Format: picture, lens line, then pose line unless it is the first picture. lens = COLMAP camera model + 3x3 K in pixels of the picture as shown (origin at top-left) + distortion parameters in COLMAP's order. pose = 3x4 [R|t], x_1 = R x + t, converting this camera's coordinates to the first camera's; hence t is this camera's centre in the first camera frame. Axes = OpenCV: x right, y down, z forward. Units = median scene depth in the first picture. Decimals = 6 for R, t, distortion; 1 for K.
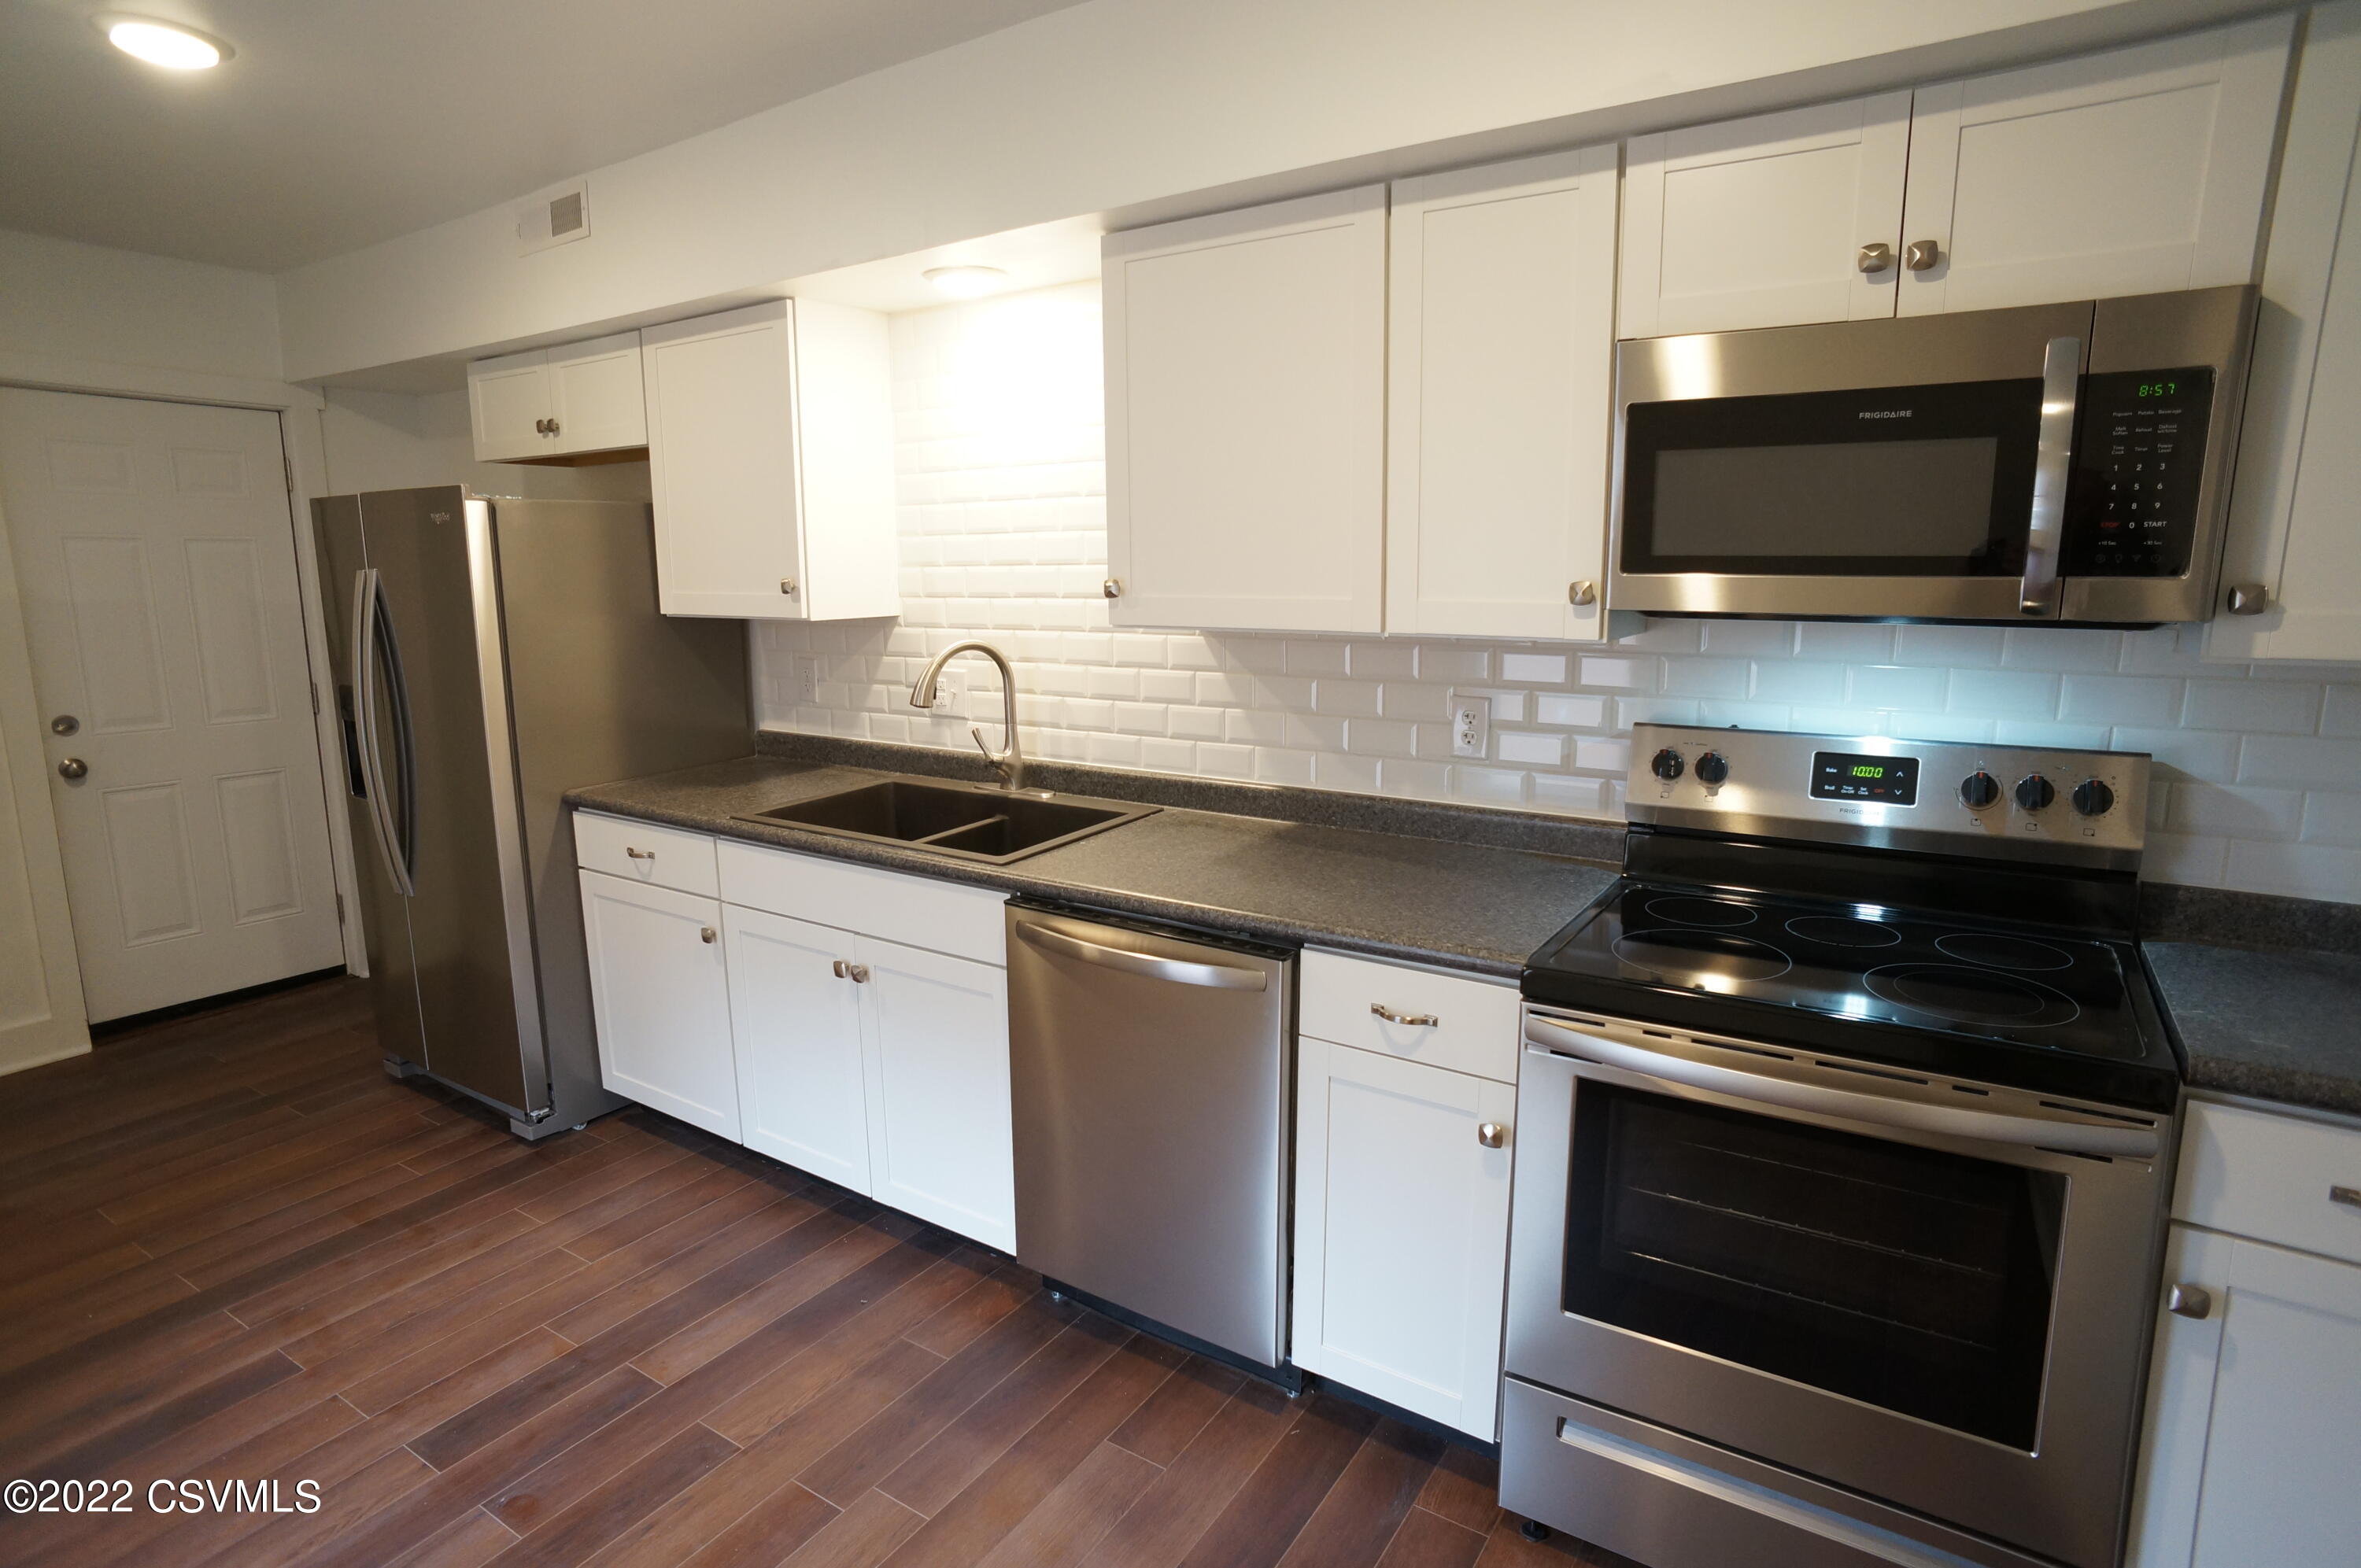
lens RADIAL K [[1233.1, 0, 1179.8], [0, 1233.1, 775.6], [0, 0, 1]] dist [-0.077701, 0.047959]
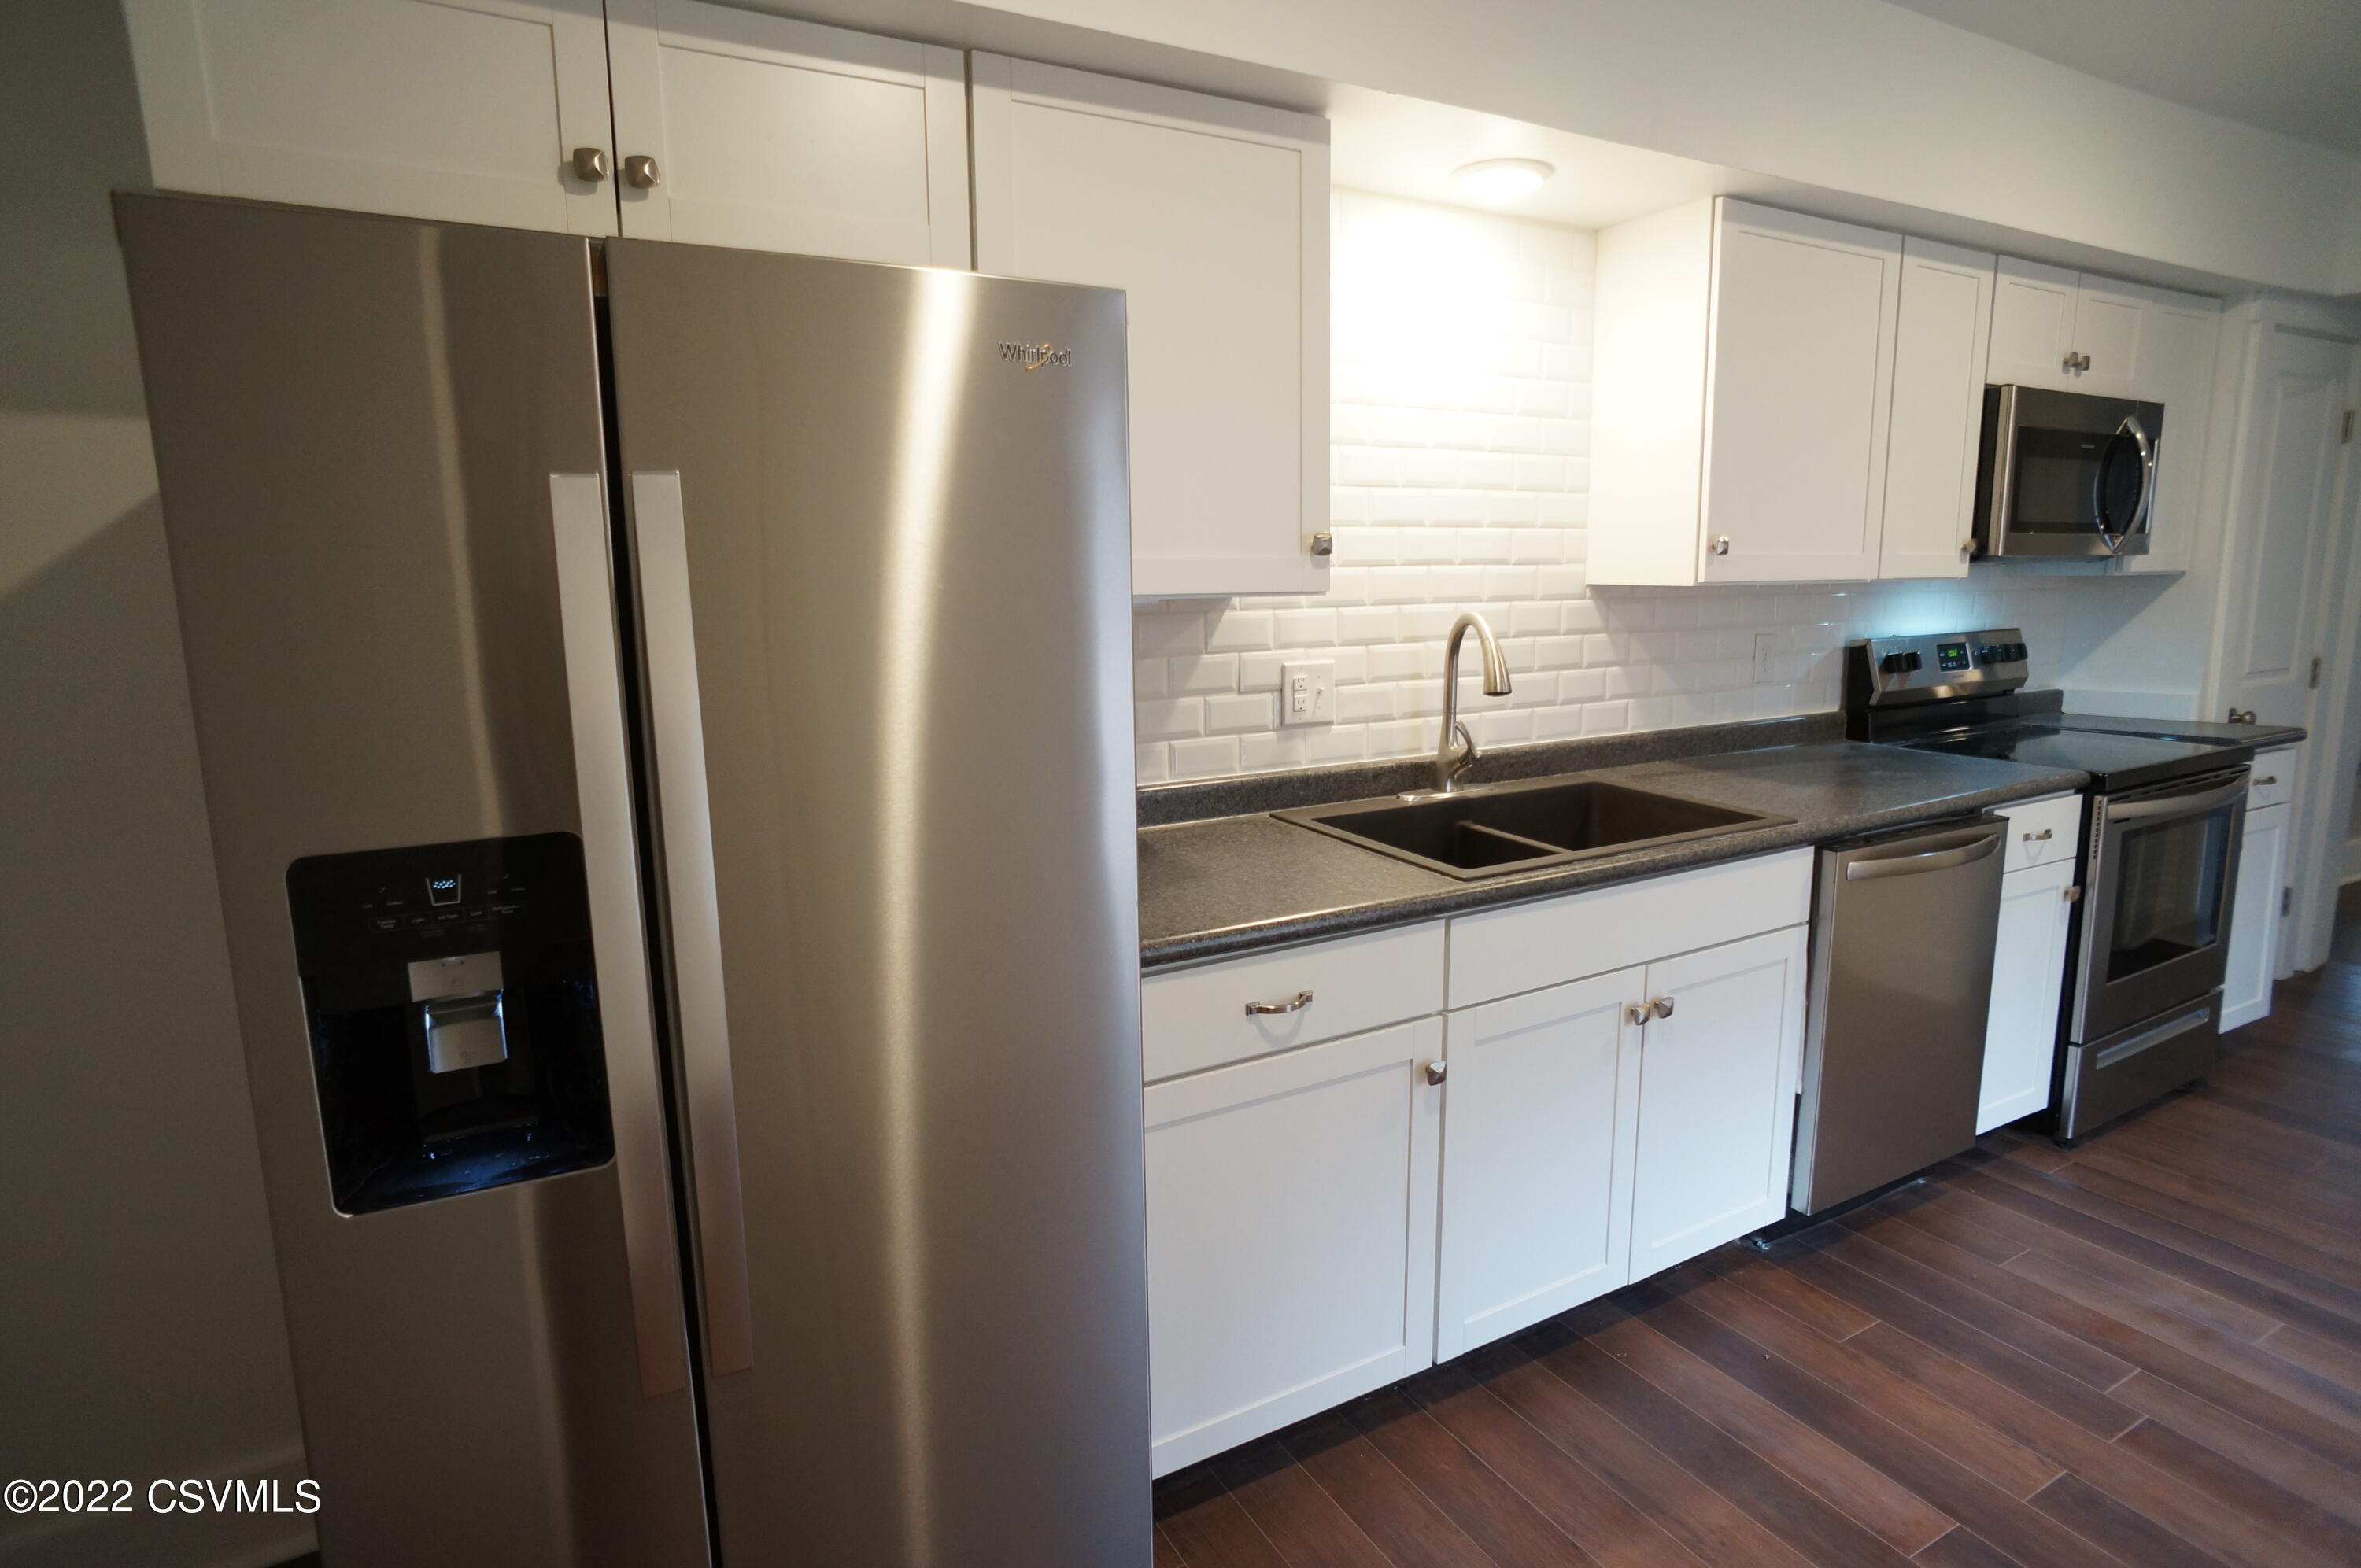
lens RADIAL K [[1233.1, 0, 1179.8], [0, 1233.1, 775.6], [0, 0, 1]] dist [-0.077701, 0.047959]
pose [[0.466451, -0.144644, 0.872641, -1.044403], [0.166277, 0.983291, 0.074105, -0.100824], [-0.868778, 0.110534, 0.482708, 0.820152]]
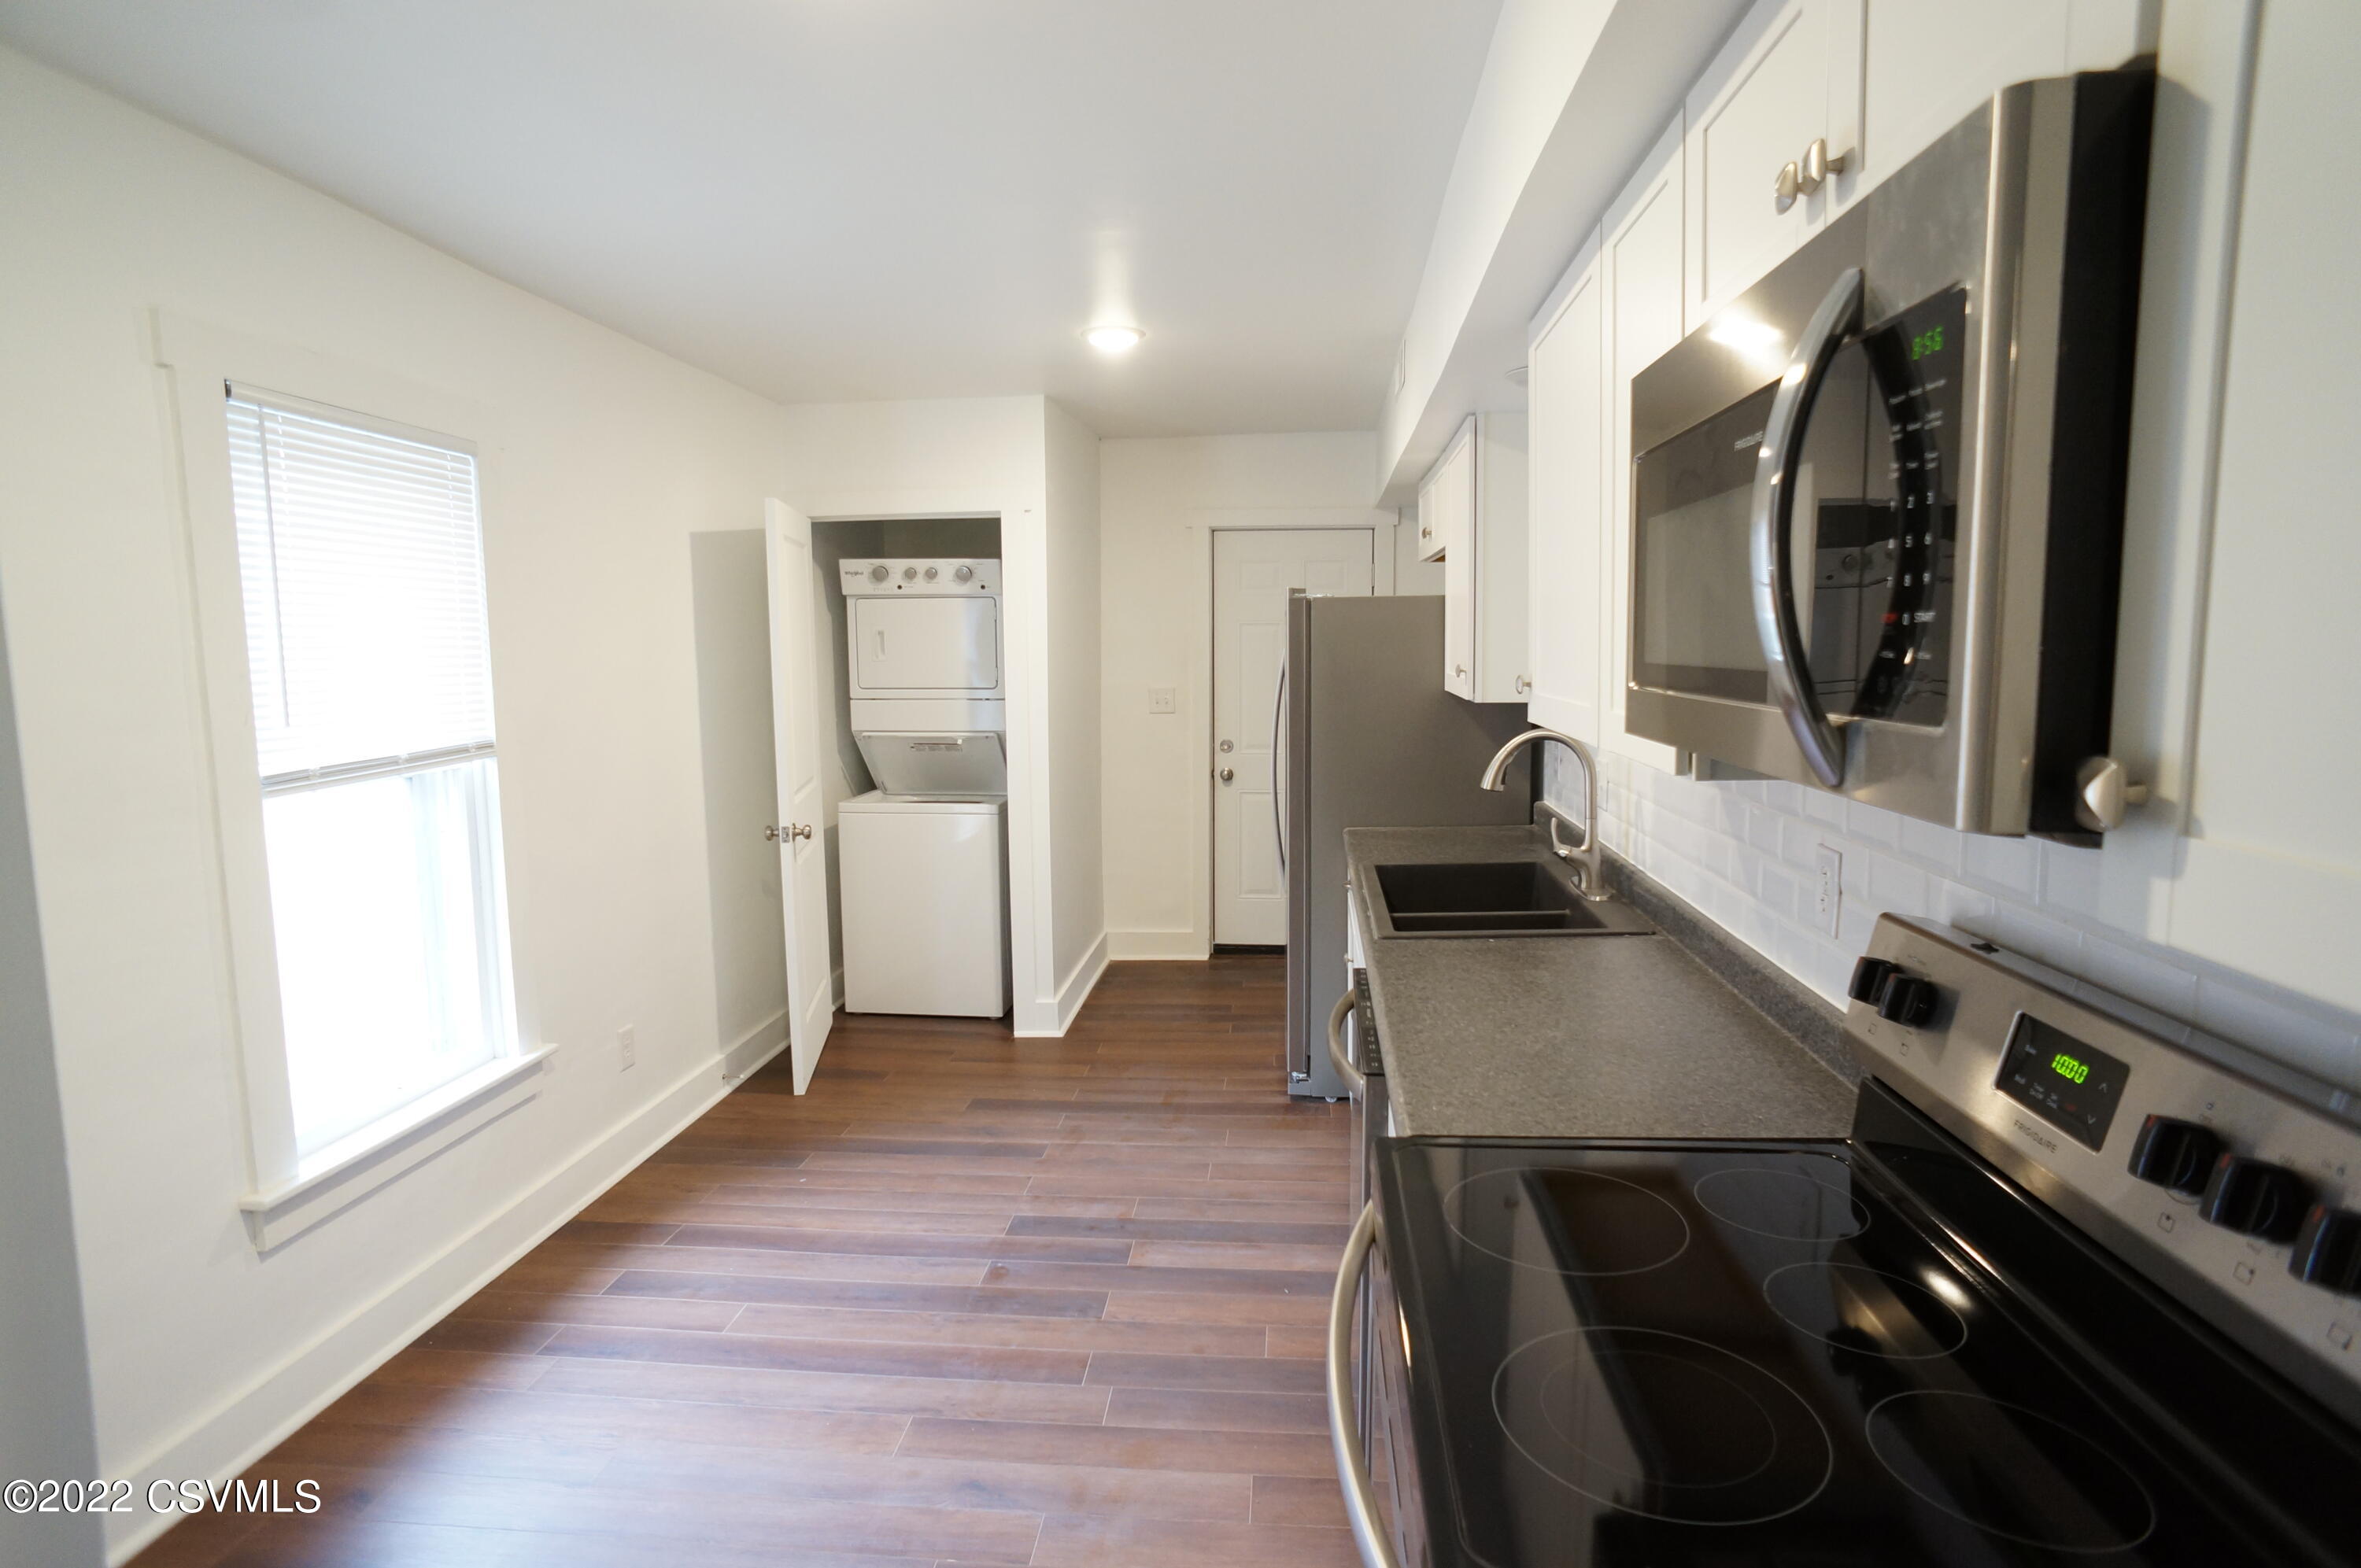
lens RADIAL K [[1233.1, 0, 1179.8], [0, 1233.1, 775.6], [0, 0, 1]] dist [-0.077701, 0.047959]
pose [[0.470369, 0.099073, -0.876891, 0.592771], [-0.148927, 0.988337, 0.031779, -0.063581], [0.869813, 0.115645, 0.479638, 0.275211]]
